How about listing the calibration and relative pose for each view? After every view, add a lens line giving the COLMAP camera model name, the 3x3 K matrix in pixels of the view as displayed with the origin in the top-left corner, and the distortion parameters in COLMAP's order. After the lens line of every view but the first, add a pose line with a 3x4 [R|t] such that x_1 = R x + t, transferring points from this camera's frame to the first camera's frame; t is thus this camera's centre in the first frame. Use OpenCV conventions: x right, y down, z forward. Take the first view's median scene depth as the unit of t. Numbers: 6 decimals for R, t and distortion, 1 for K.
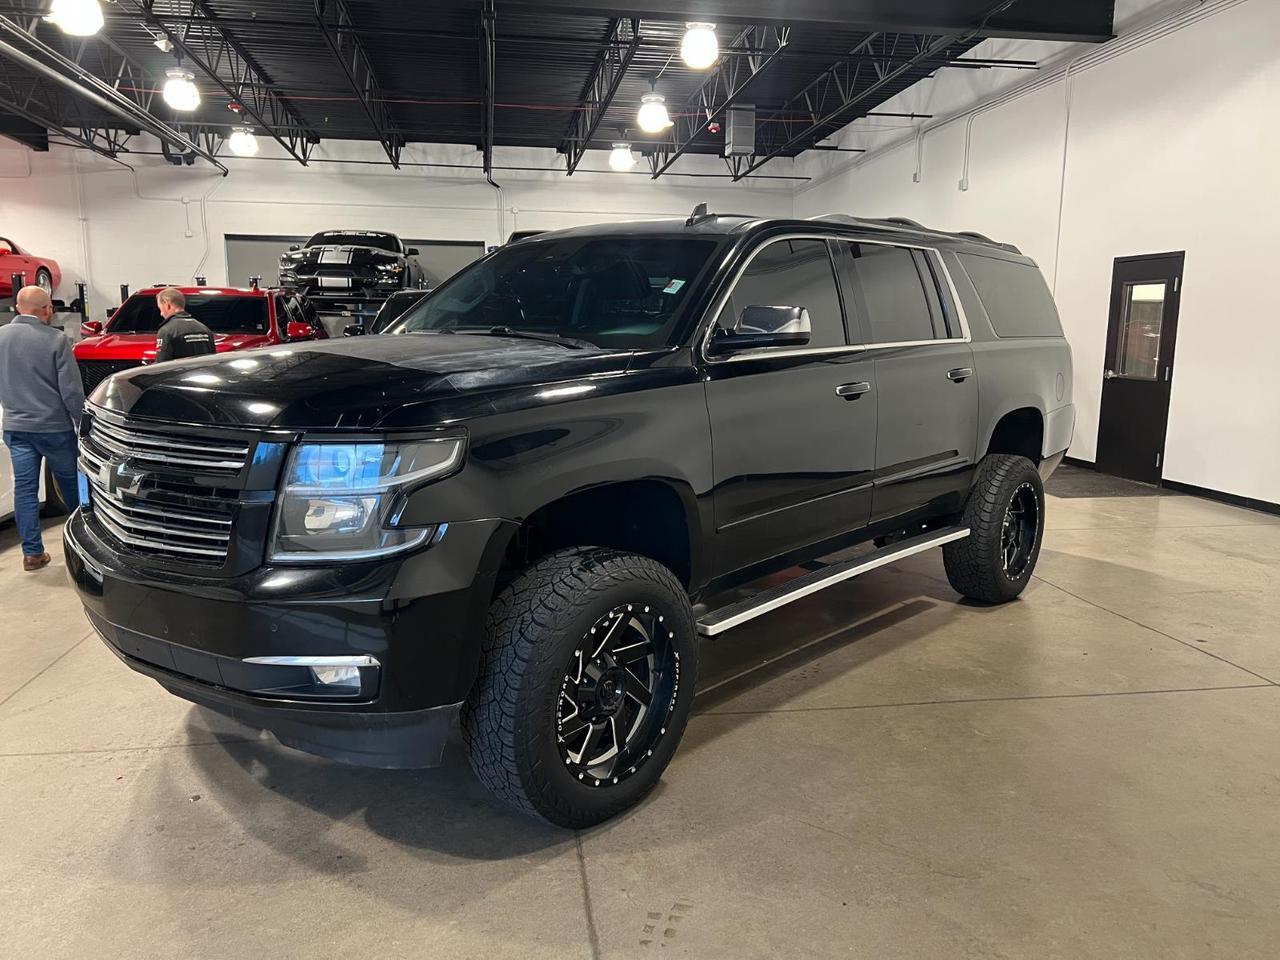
lens RADIAL K [[975.9, 0, 618.9], [0, 975.9, 477.0], [0, 0, 1]] dist [0.000022, 0.000851]
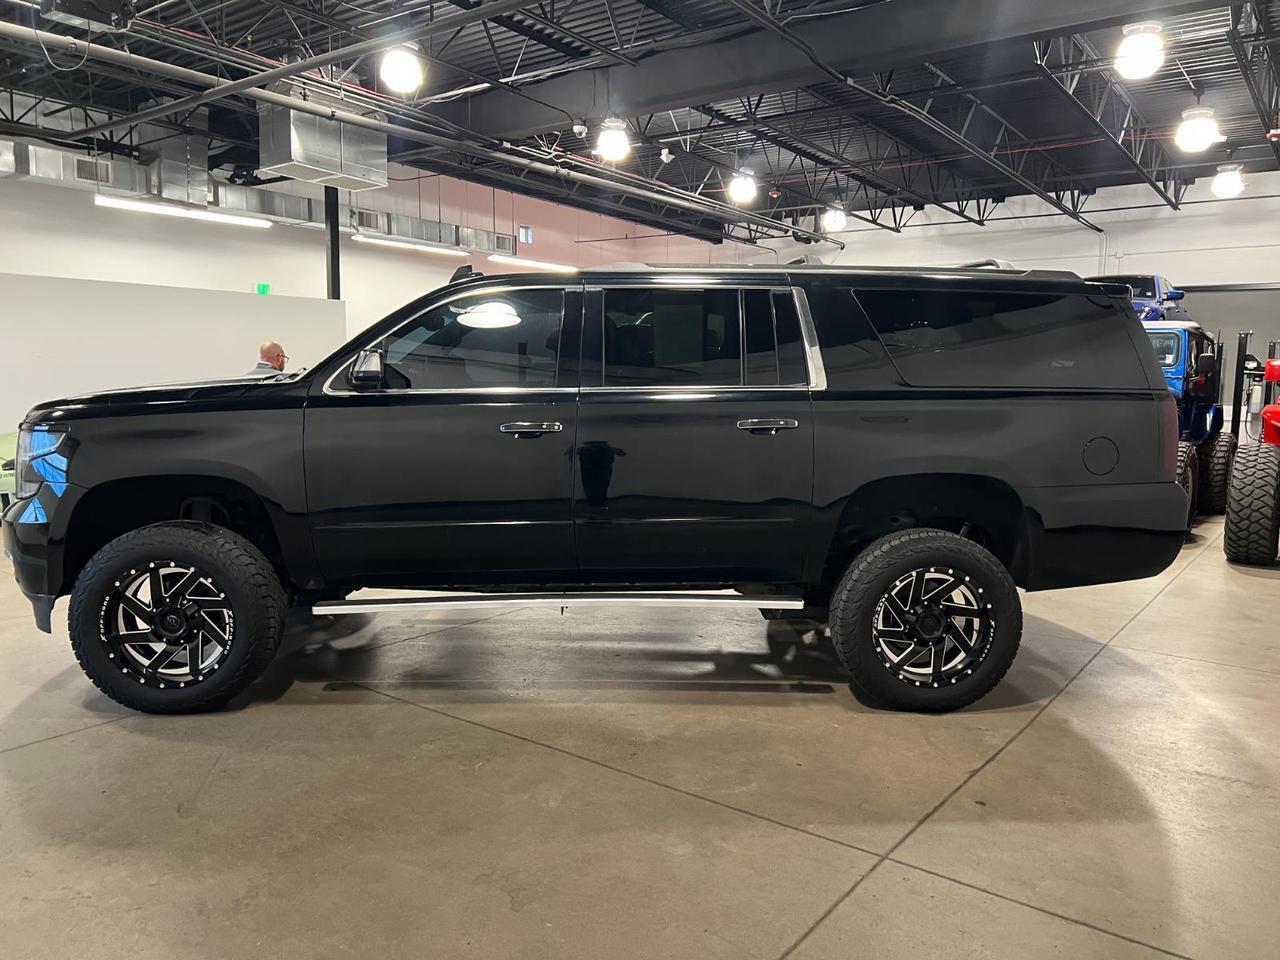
lens RADIAL K [[945.6, 0, 635.1], [0, 945.6, 476.1], [0, 0, 1]] dist [0.045975, -0.048153]
pose [[0.699619, 0.073822, -0.710692, 0.925538], [-0.113297, 0.993526, -0.008331, -0.039828], [0.705477, 0.086348, 0.703454, 0.305019]]
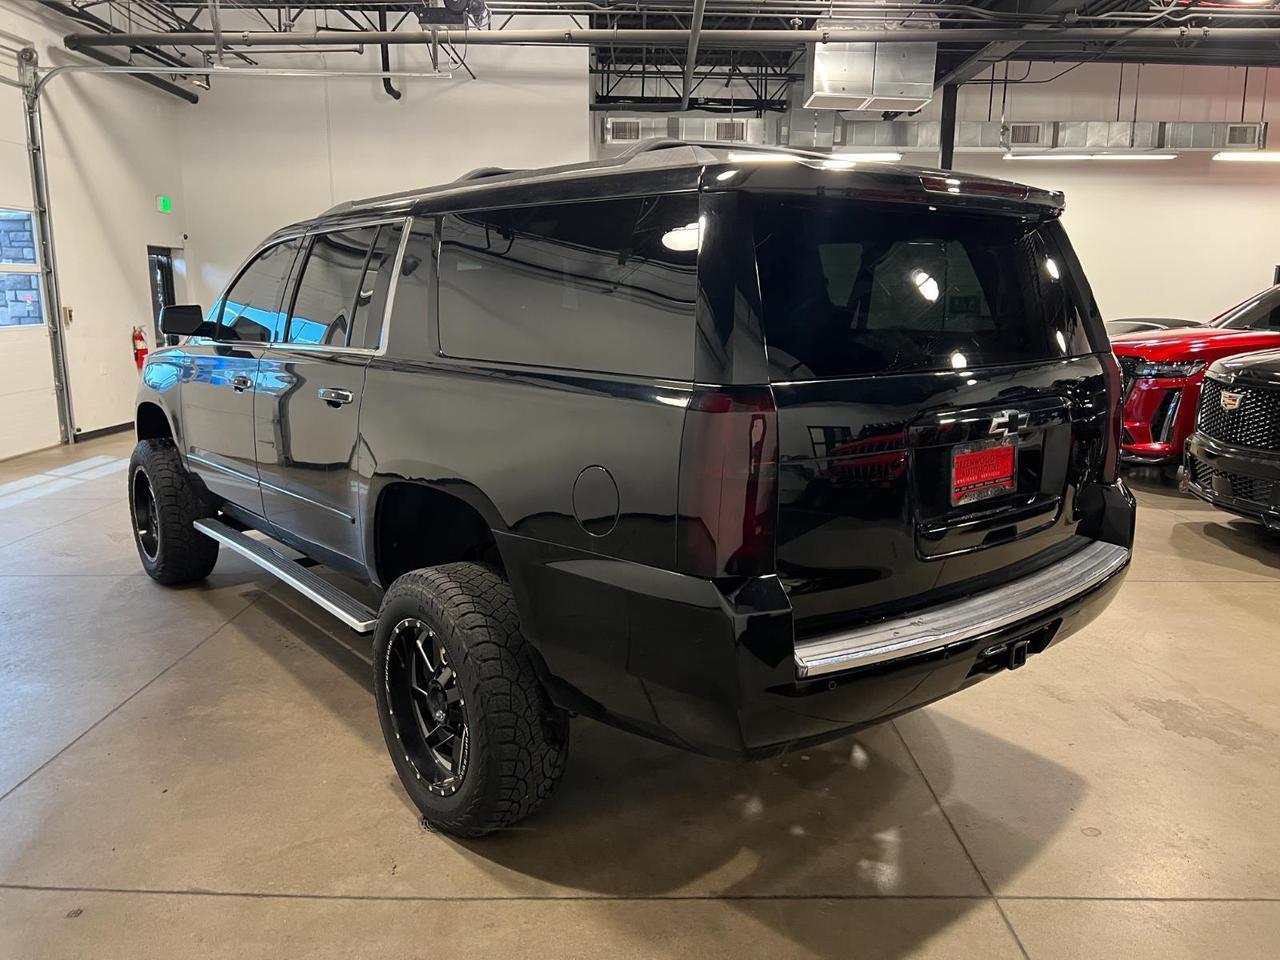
lens RADIAL K [[945.6, 0, 635.1], [0, 945.6, 476.1], [0, 0, 1]] dist [0.045975, -0.048153]
pose [[-0.147899, 0.170846, -0.974134, 1.060673], [-0.156347, 0.968542, 0.193603, -0.231878], [0.976566, 0.180937, -0.116535, 1.360668]]
